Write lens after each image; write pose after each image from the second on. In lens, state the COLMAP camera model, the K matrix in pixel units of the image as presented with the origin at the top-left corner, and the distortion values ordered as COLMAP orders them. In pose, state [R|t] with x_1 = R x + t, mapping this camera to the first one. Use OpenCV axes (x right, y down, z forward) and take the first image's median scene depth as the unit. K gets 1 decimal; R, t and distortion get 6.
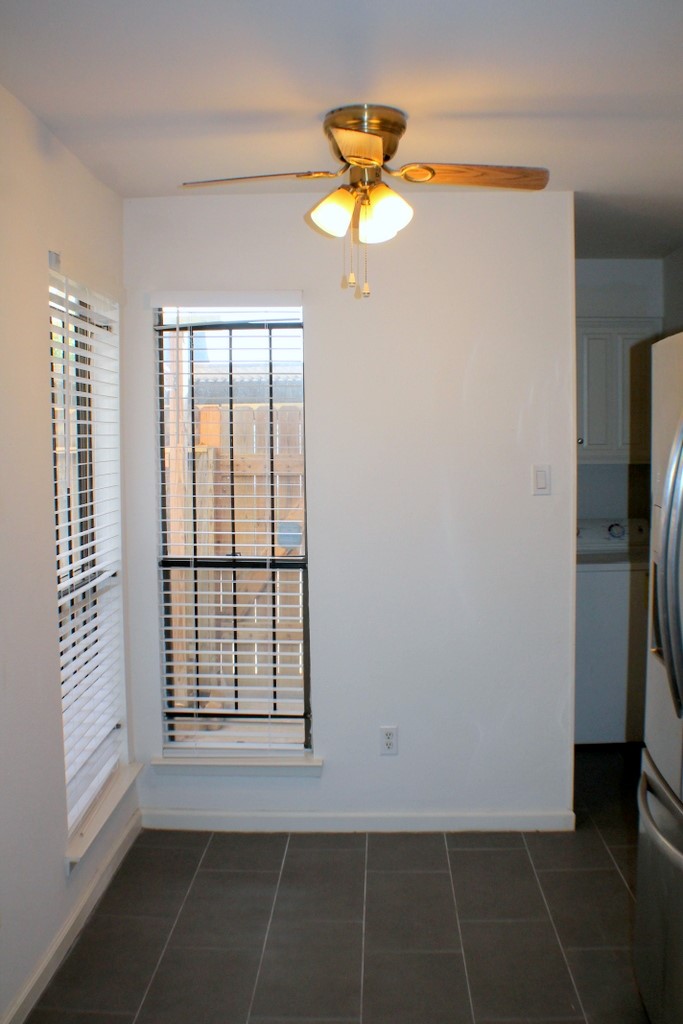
lens RADIAL K [[1108.1, 0, 341.5], [0, 1108.1, 512.0], [0, 0, 1]] dist [-0.251180, 0.185145]
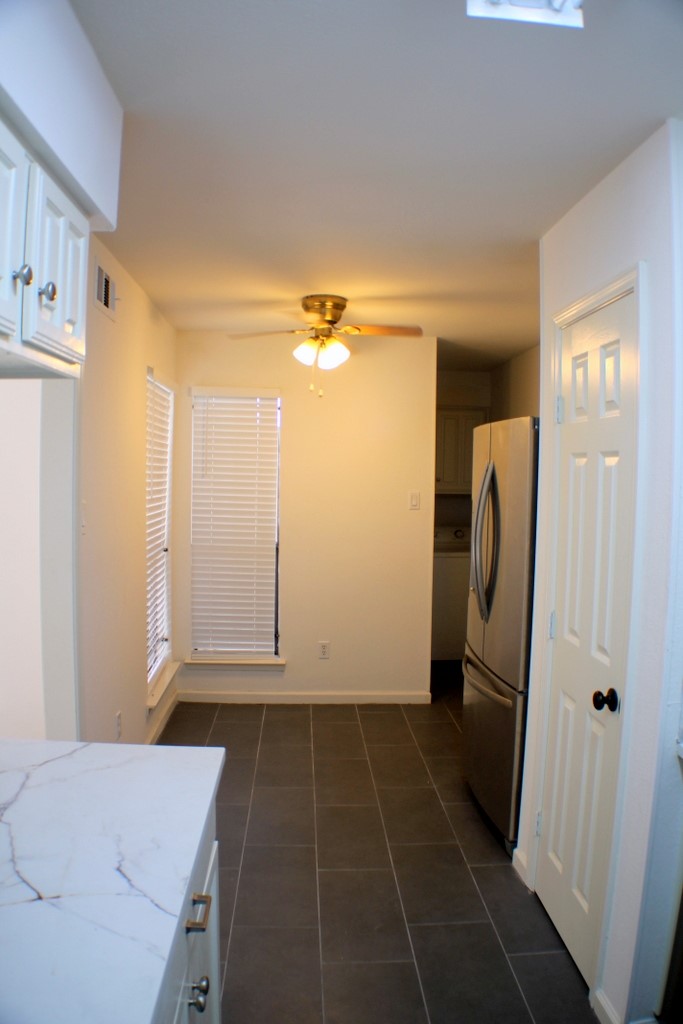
lens RADIAL K [[754.0, 0, 341.5], [0, 754.0, 512.0], [0, 0, 1]] dist [-0.222724, 0.087480]
pose [[0.996371, 0.022367, 0.082121, -0.032594], [-0.020761, 0.999577, -0.020367, 0.015310], [-0.082542, 0.018589, 0.996414, -0.189969]]
